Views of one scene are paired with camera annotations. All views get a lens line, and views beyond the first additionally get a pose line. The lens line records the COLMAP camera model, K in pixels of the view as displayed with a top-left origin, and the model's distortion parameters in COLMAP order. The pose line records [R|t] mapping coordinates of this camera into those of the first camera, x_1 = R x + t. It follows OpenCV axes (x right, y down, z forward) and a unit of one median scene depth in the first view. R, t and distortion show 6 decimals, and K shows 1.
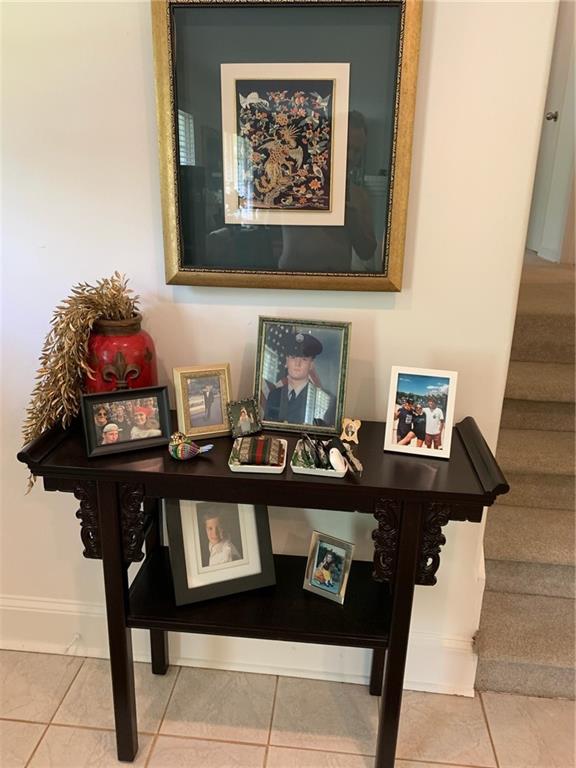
lens RADIAL K [[583.4, 0, 290.6], [0, 583.4, 383.4], [0, 0, 1]] dist [0.039361, -0.045146]
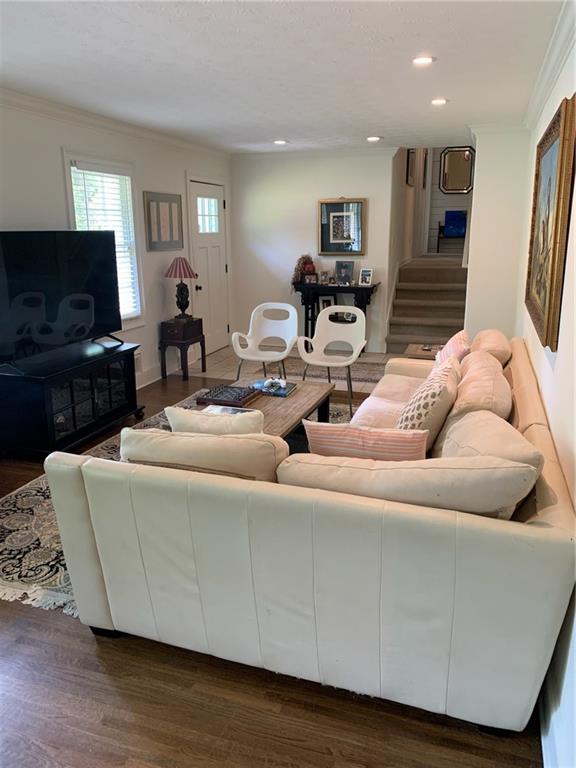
lens RADIAL K [[583.4, 0, 286.1], [0, 583.4, 383.8], [0, 0, 1]] dist [0.039361, -0.045146]
pose [[0.972813, 0.021895, -0.230553, 0.741955], [-0.036853, 0.997471, -0.060774, 1.313818], [0.228639, 0.067618, 0.971160, -4.075817]]
